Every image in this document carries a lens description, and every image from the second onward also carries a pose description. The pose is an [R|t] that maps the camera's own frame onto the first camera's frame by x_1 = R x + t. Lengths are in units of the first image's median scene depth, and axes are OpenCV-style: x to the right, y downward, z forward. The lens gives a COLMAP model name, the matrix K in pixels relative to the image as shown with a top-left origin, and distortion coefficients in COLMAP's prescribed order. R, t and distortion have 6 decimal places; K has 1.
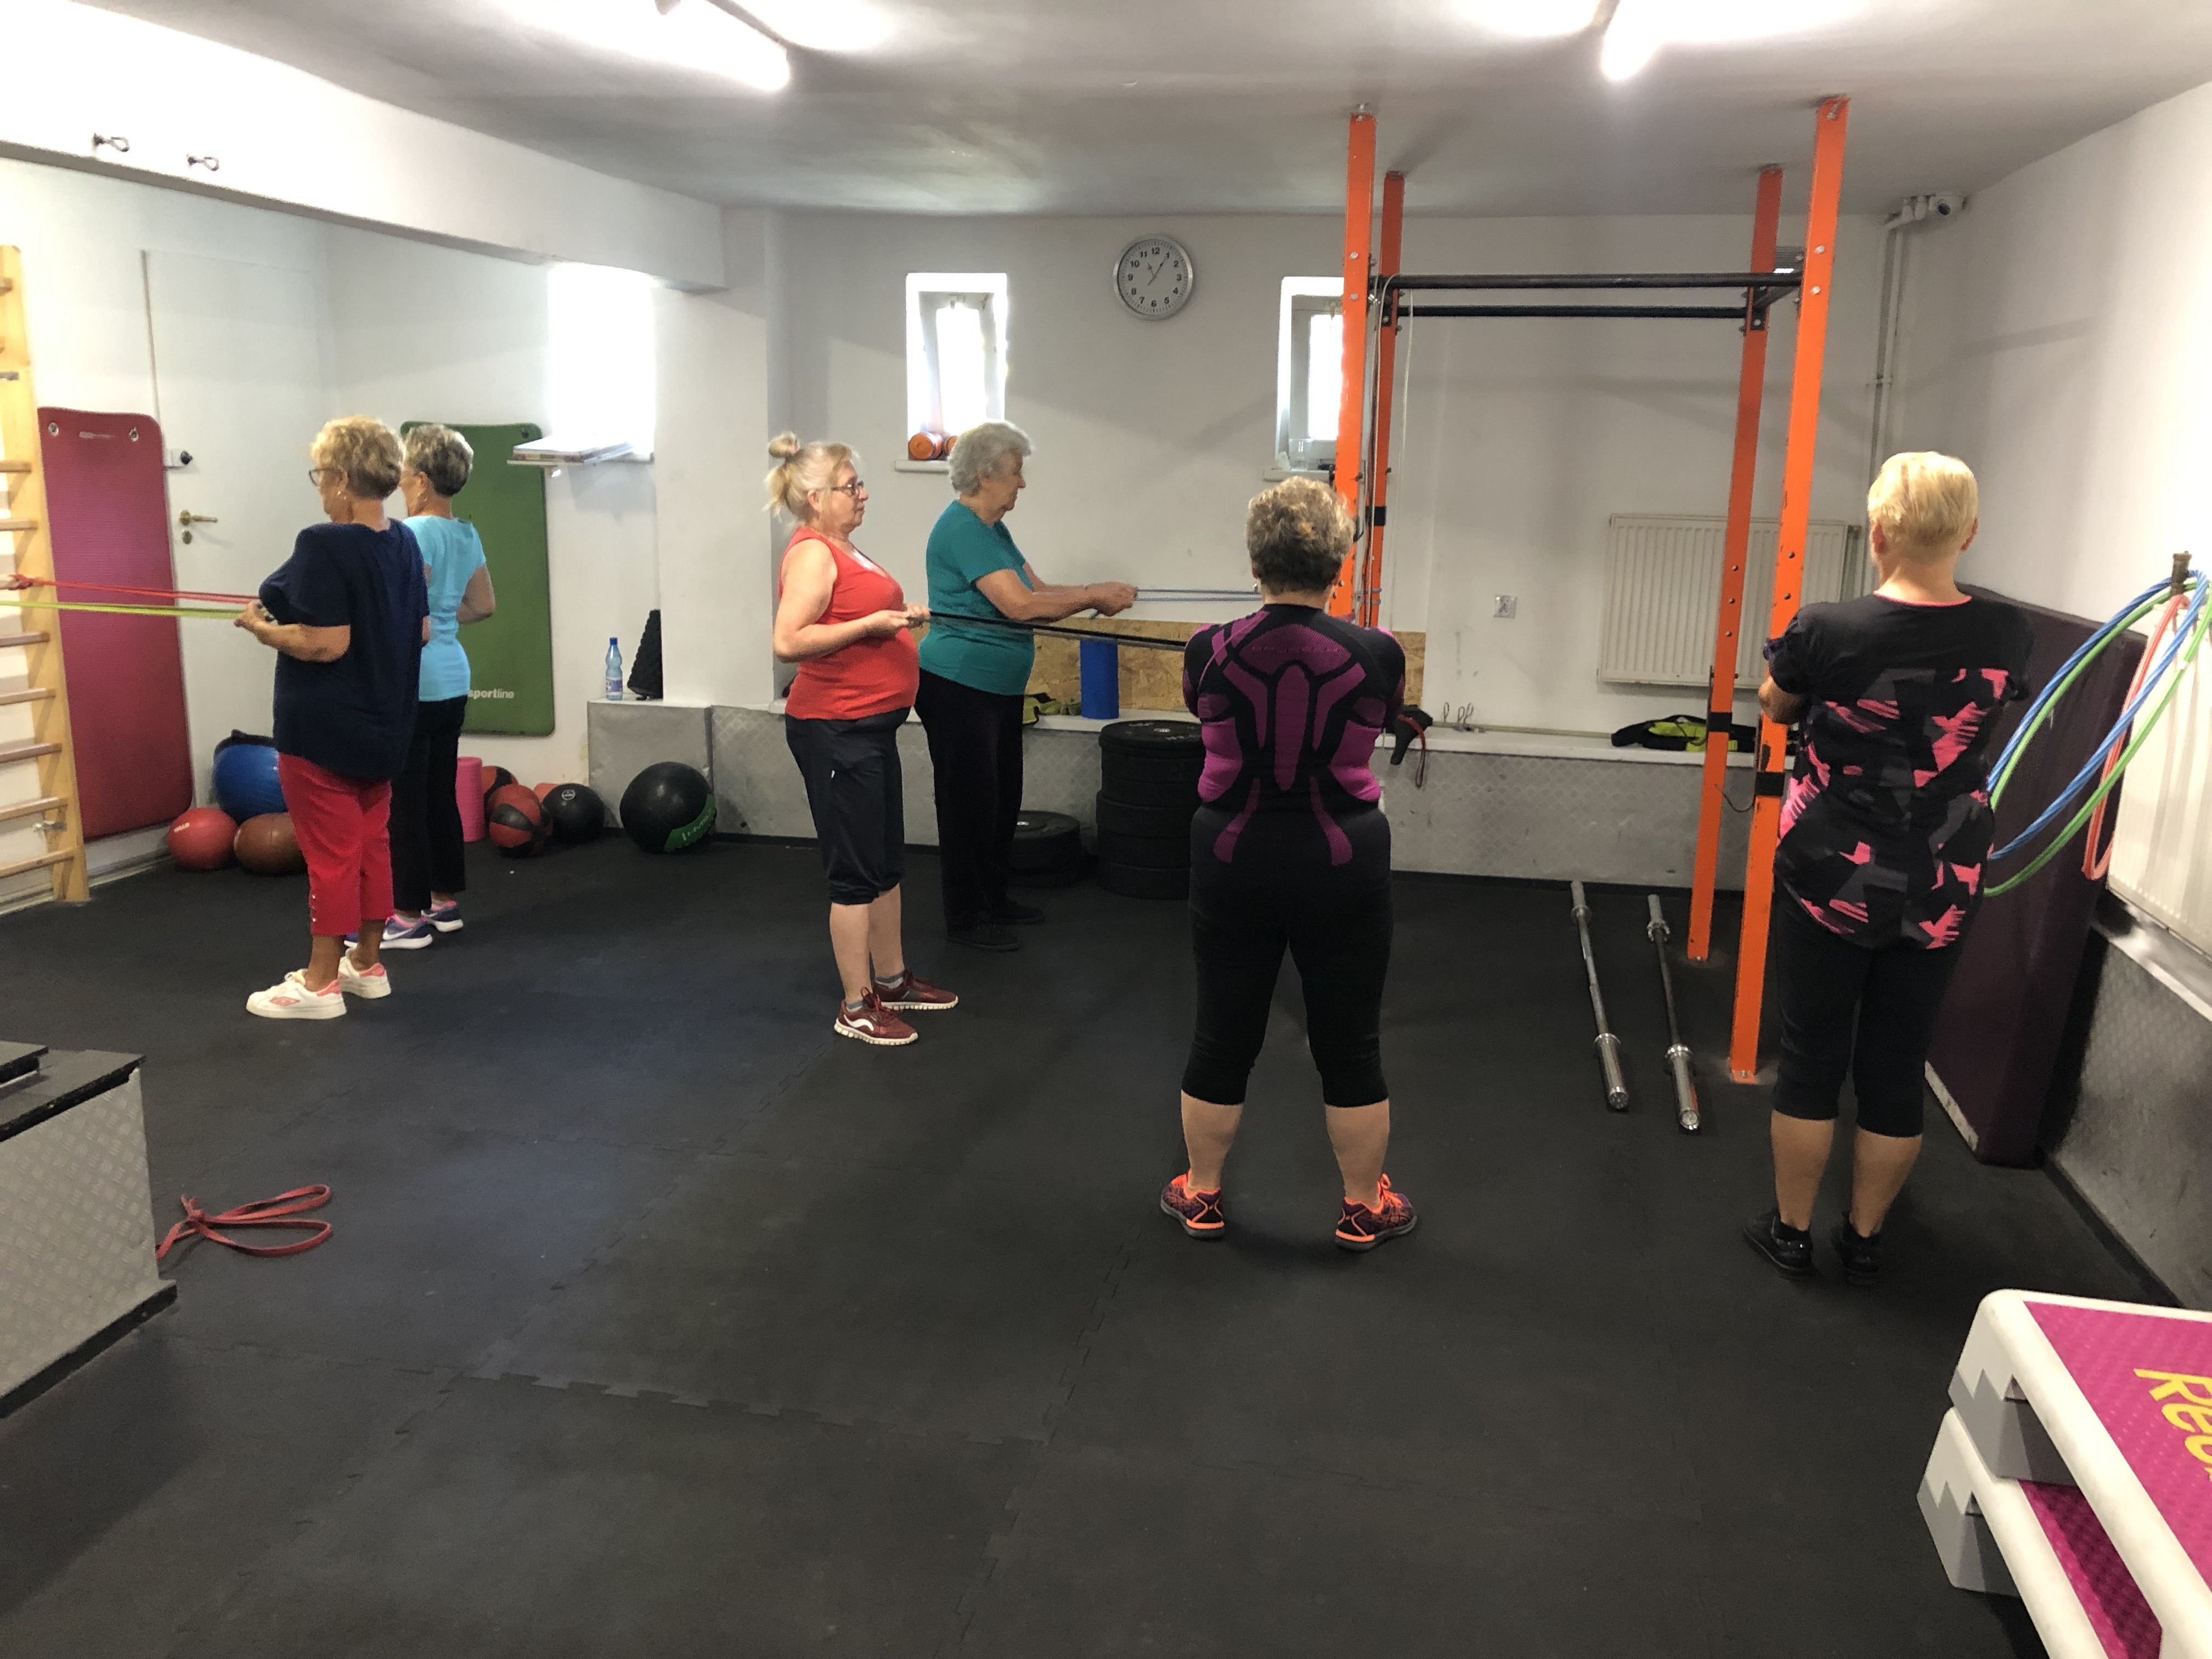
lens RADIAL K [[1823.4, 0, 1109.2], [0, 1823.4, 815.7], [0, 0, 1]] dist [0.041779, -0.021621]
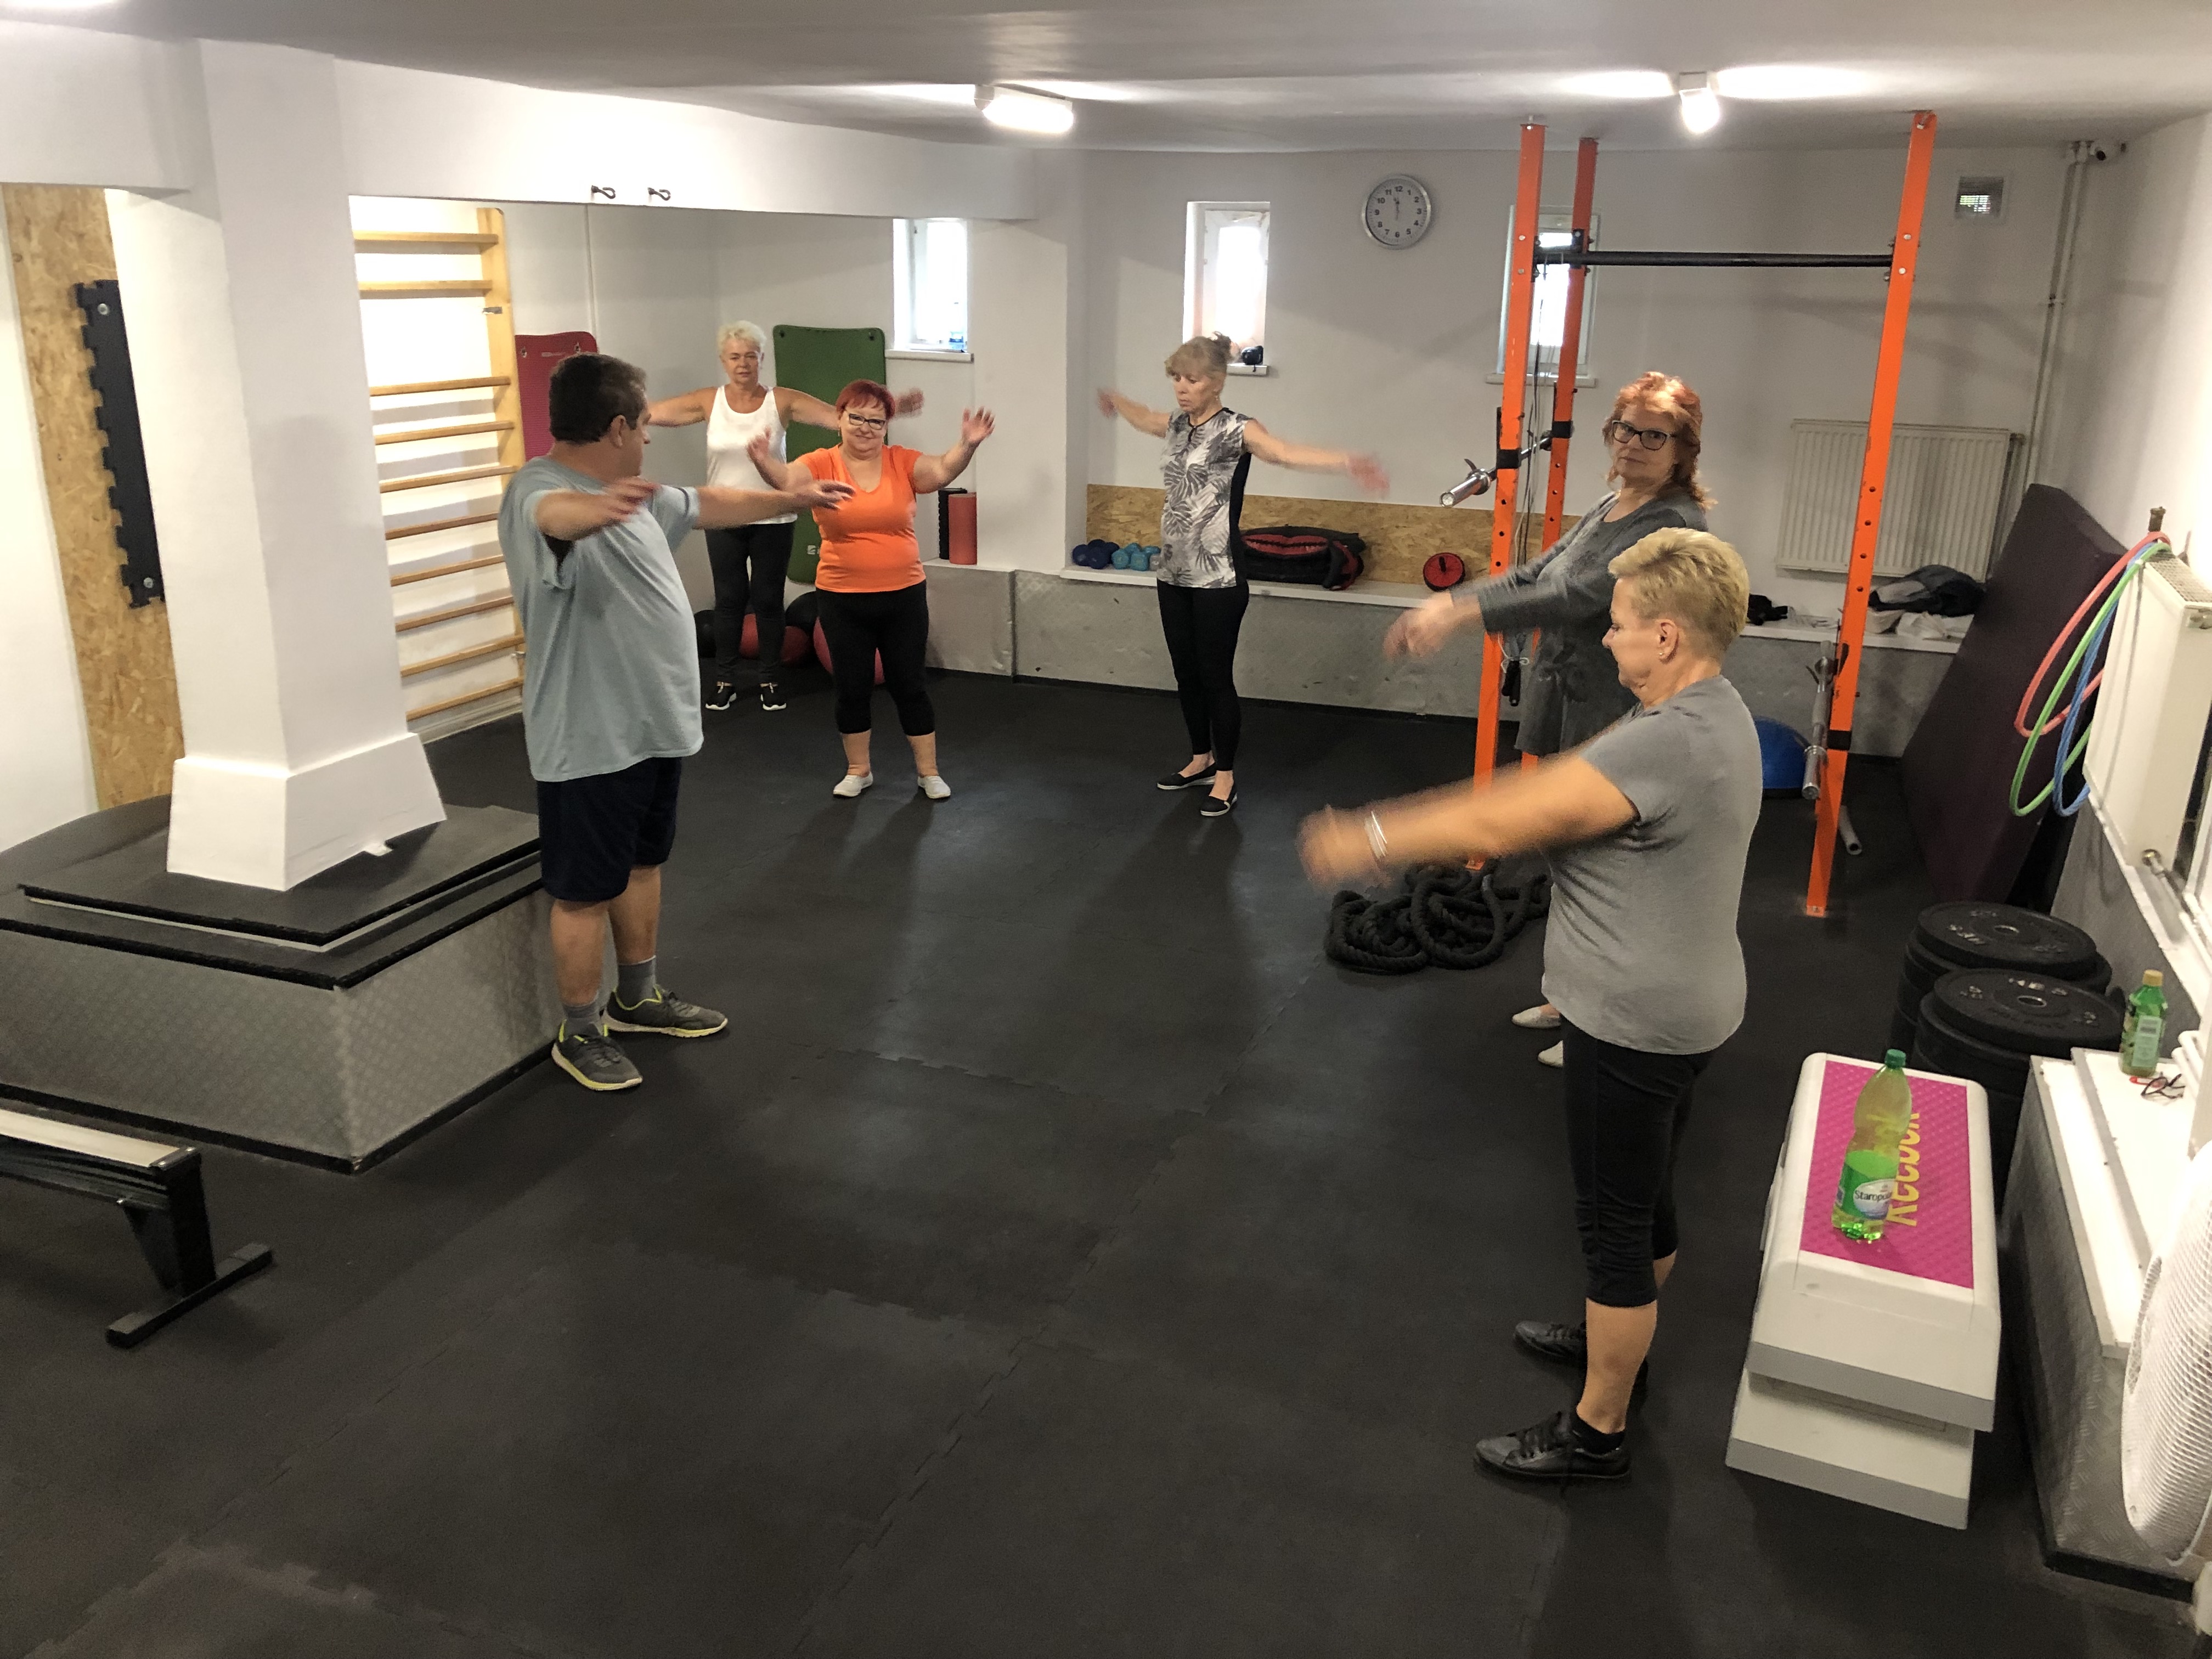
lens RADIAL K [[1823.4, 0, 1118.0], [0, 1823.4, 820.9], [0, 0, 1]] dist [0.041779, -0.021621]
pose [[0.985918, 0.045441, -0.160936, 0.056786], [-0.029101, 0.994311, 0.102466, -0.022608], [0.164676, -0.096340, 0.981631, -0.210763]]
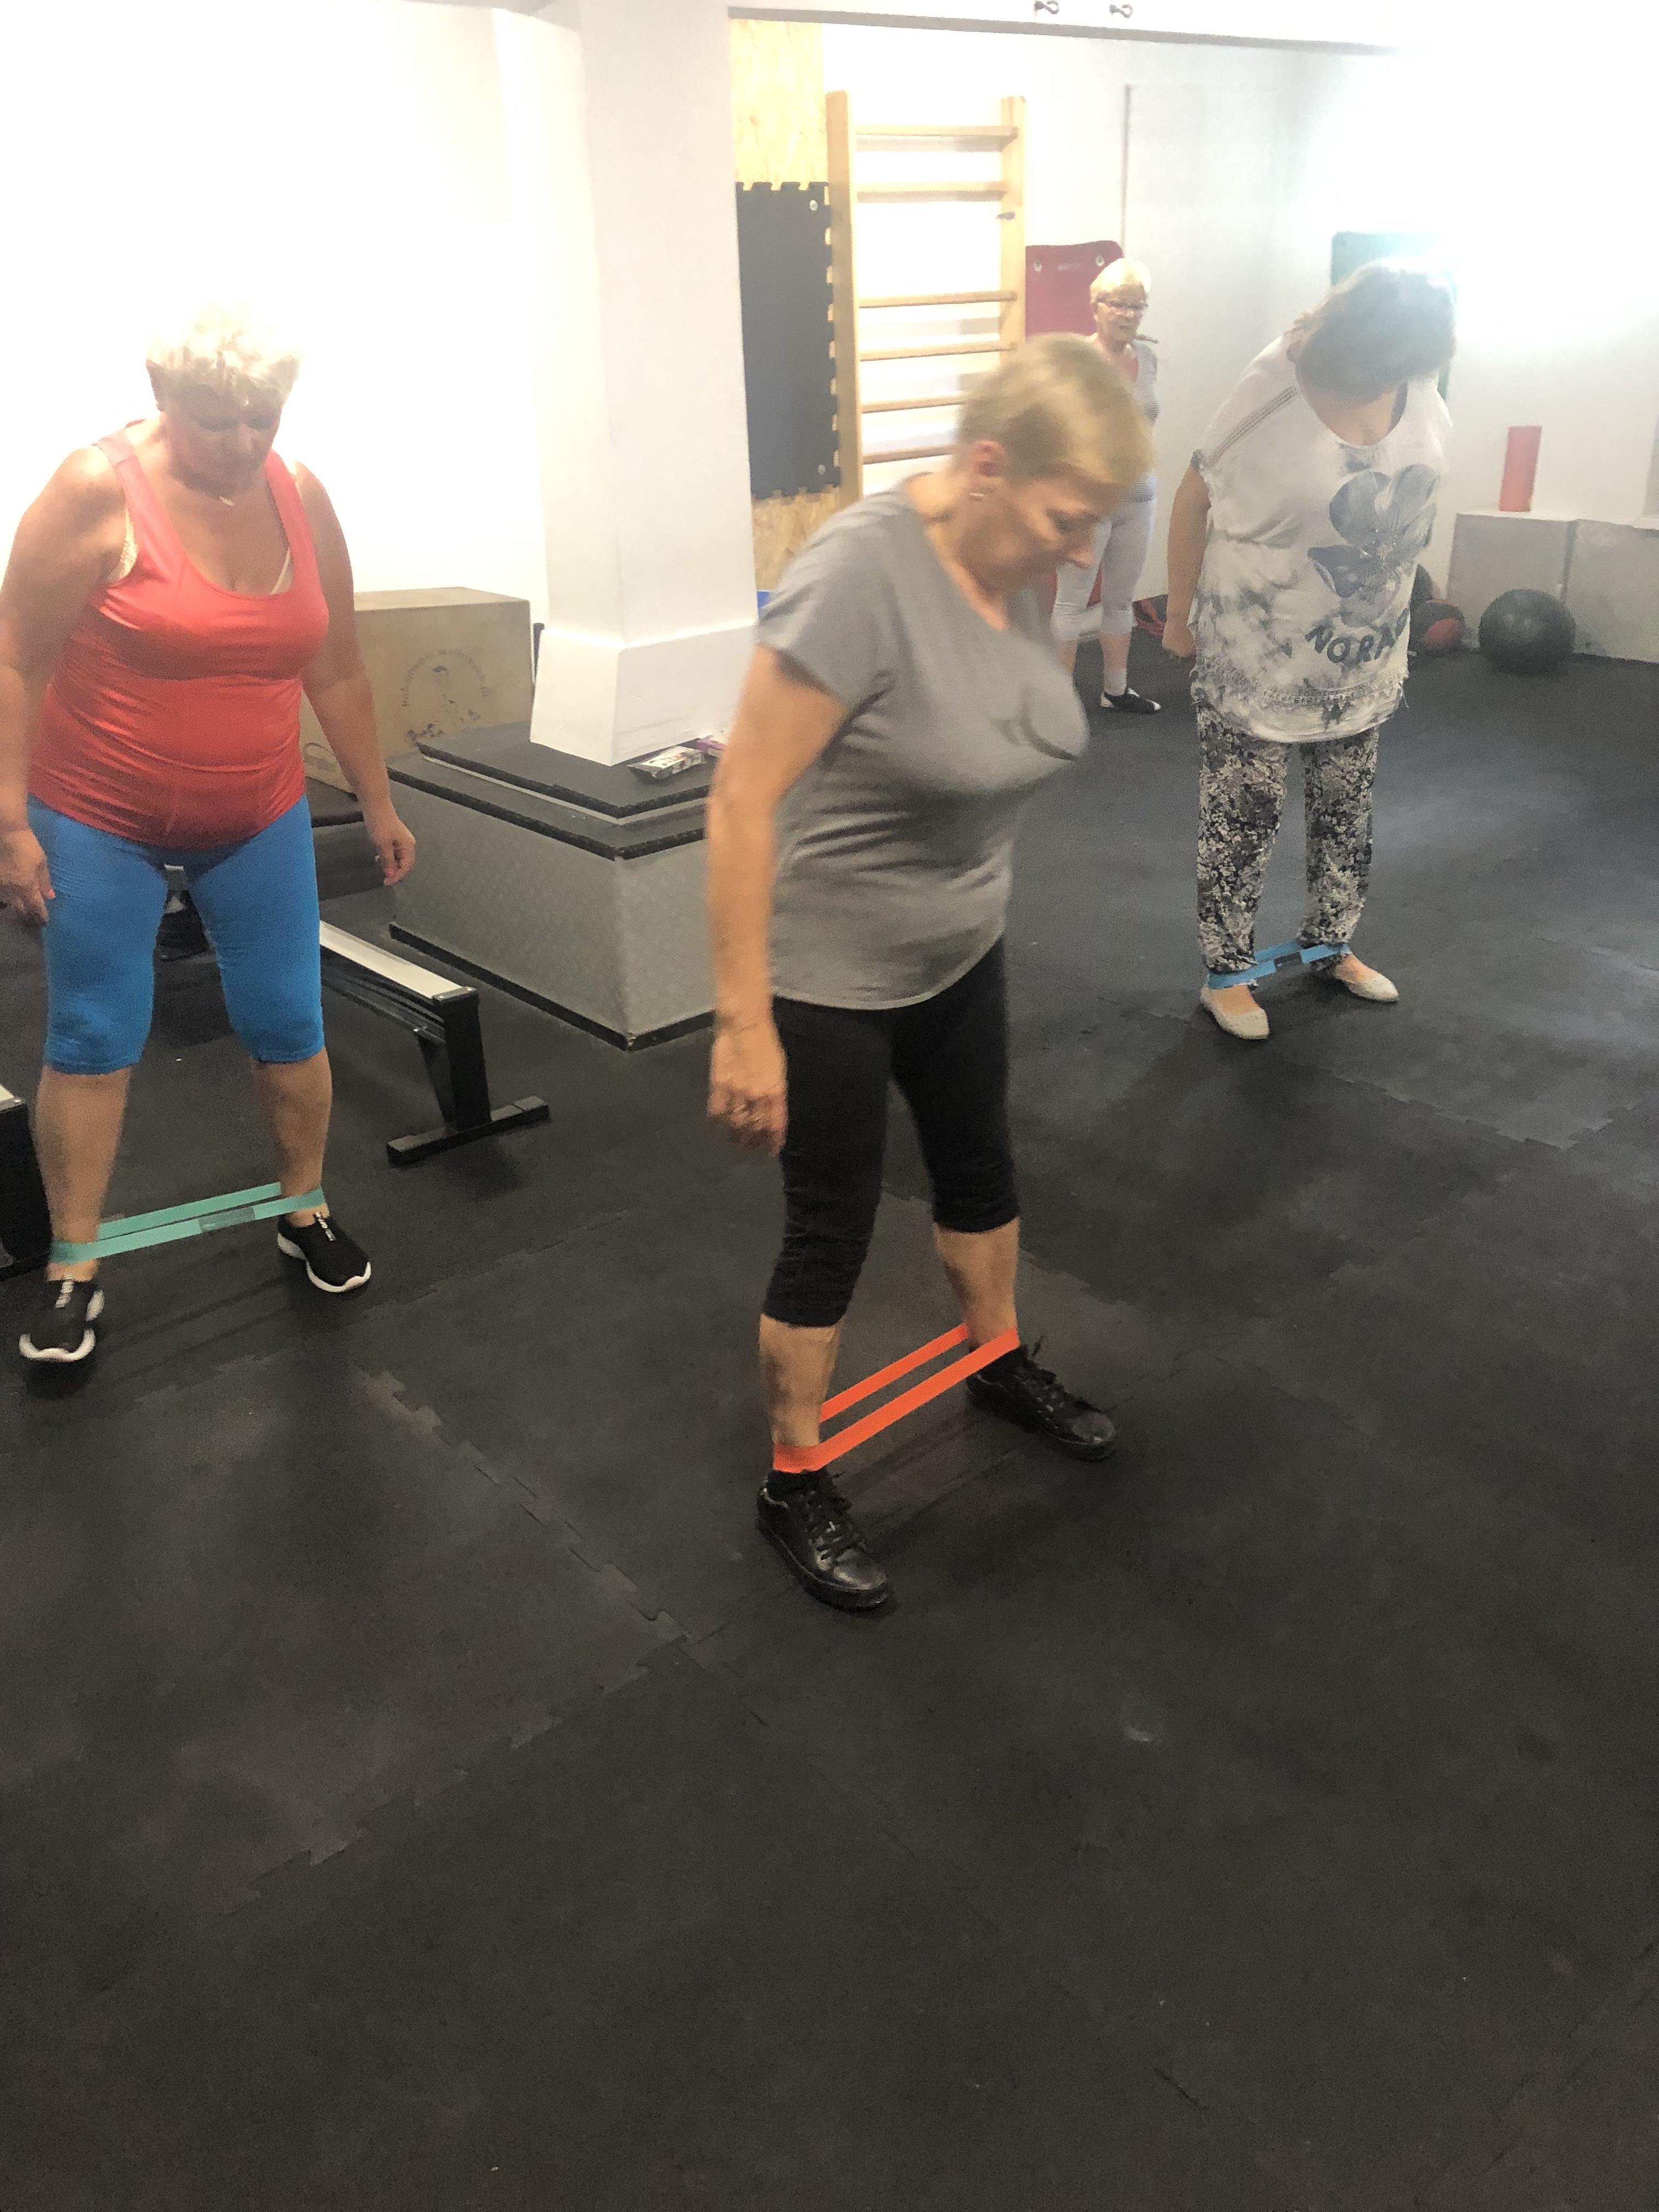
lens RADIAL K [[1823.4, 0, 820.4], [0, 1823.4, 1085.4], [0, 0, 1]] dist [0.041779, -0.021621]
pose [[0.783366, 0.212436, -0.584131, 0.124588], [-0.075216, 0.965274, 0.250179, 0.019953], [0.616993, -0.152045, 0.772141, -0.092004]]
